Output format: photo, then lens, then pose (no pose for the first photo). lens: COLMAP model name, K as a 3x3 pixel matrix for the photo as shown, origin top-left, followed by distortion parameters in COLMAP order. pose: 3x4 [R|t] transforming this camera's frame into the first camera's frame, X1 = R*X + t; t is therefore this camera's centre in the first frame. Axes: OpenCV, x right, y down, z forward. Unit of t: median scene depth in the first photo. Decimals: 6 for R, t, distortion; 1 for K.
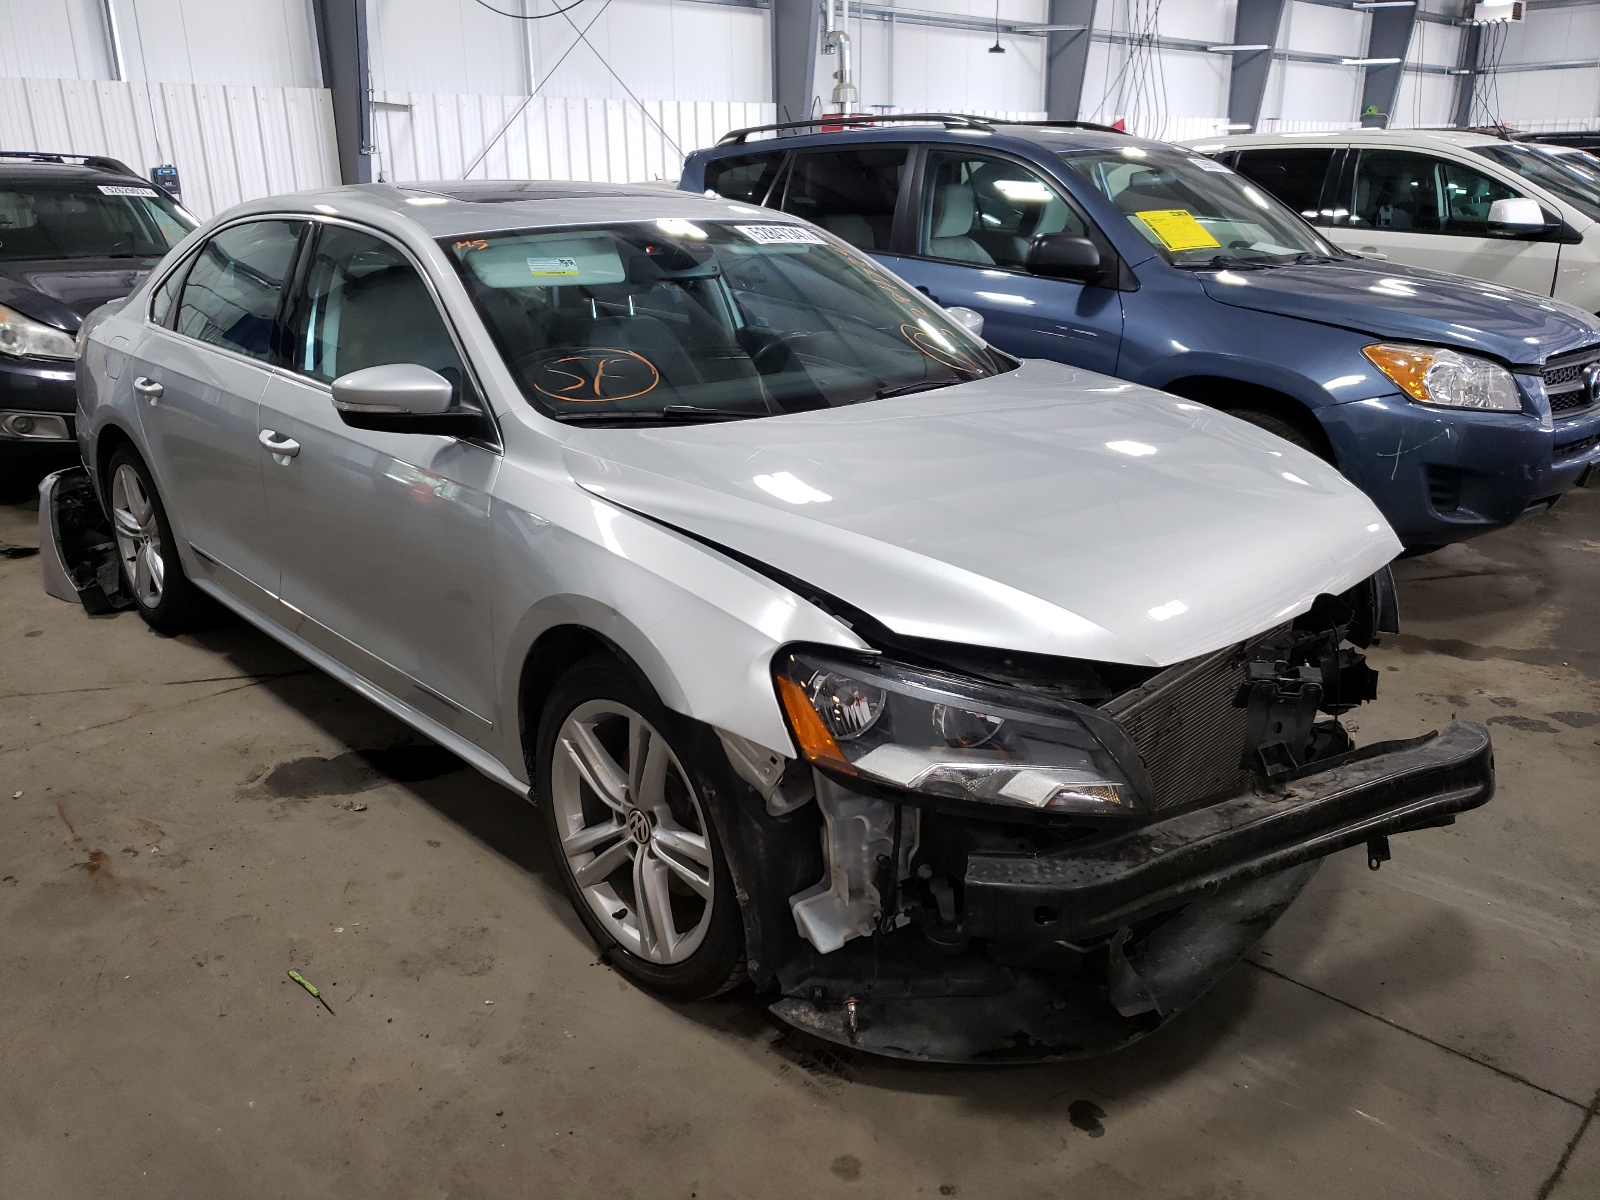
lens RADIAL K [[1364.6, 0, 800.0], [0, 1364.6, 600.0], [0, 0, 1]] dist [0.059145, -0.017281]
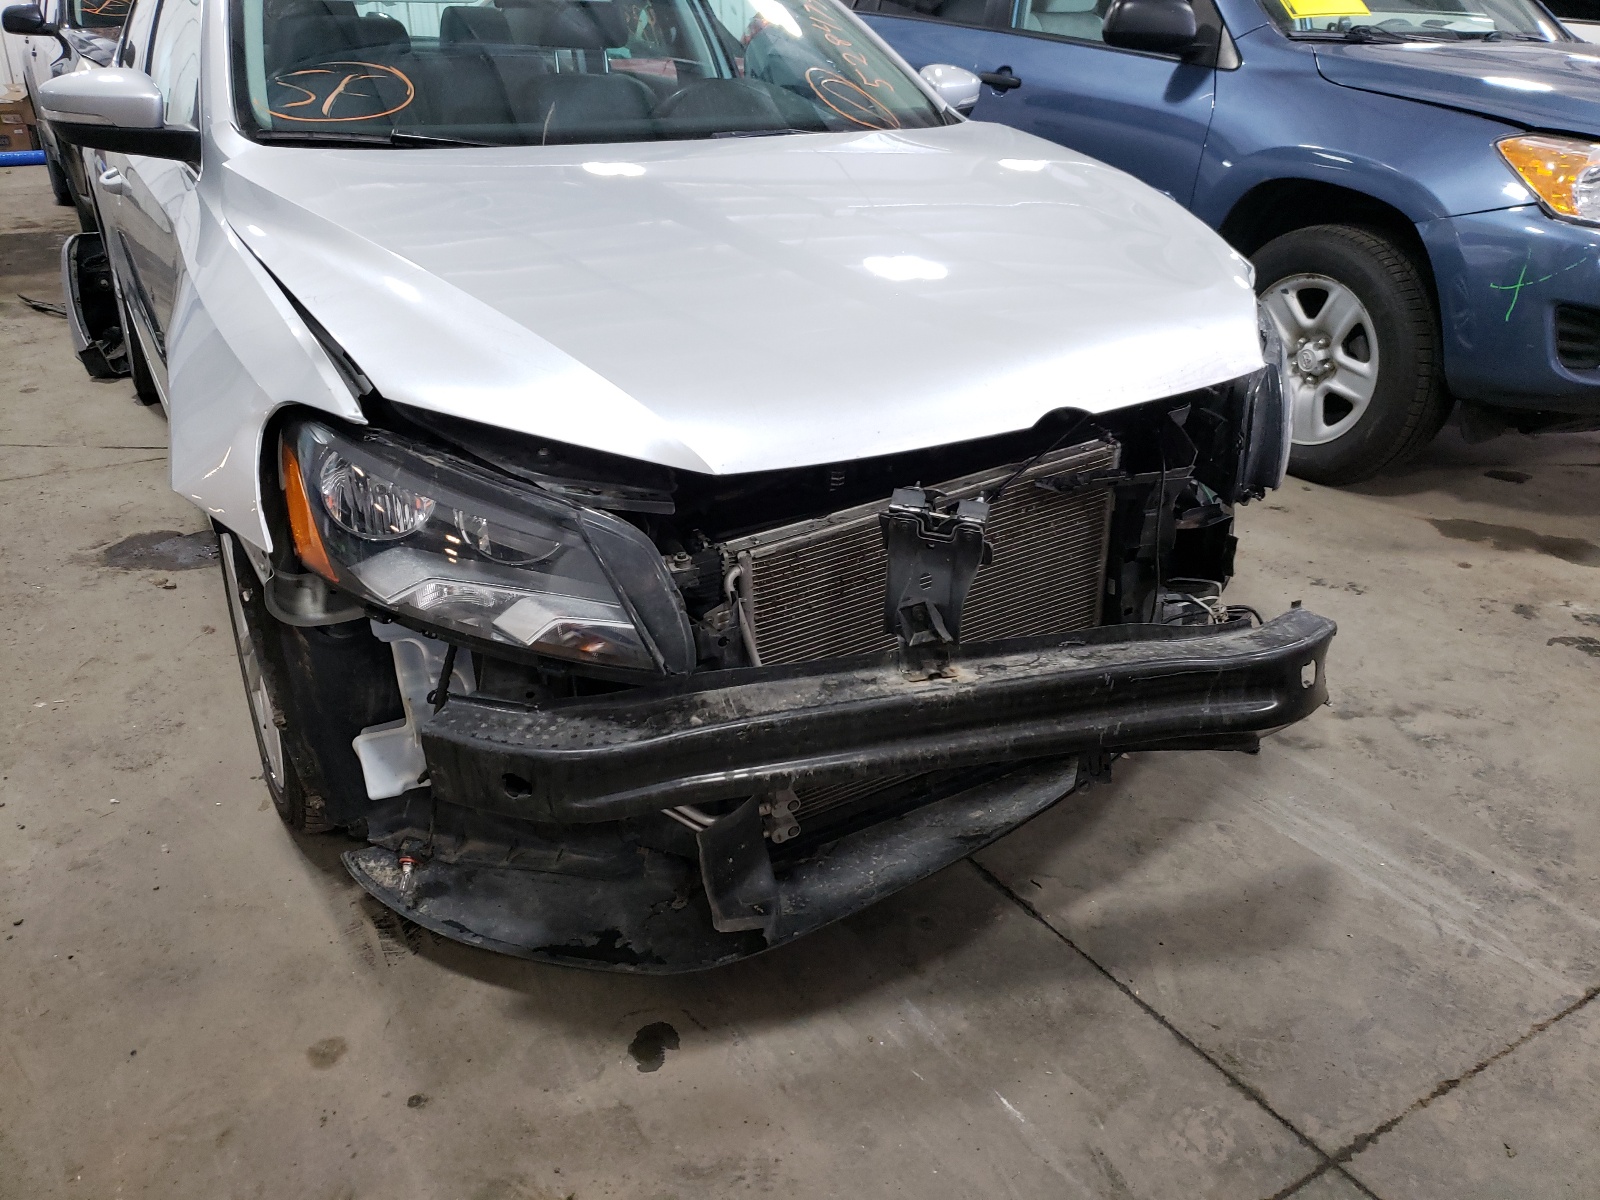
lens RADIAL K [[1364.6, 0, 800.0], [0, 1364.6, 600.0], [0, 0, 1]] dist [0.059145, -0.017281]
pose [[0.970165, 0.111013, -0.215538, 0.401459], [-0.088283, 0.989735, 0.112388, 0.025155], [0.225802, -0.090006, 0.970006, 0.259699]]
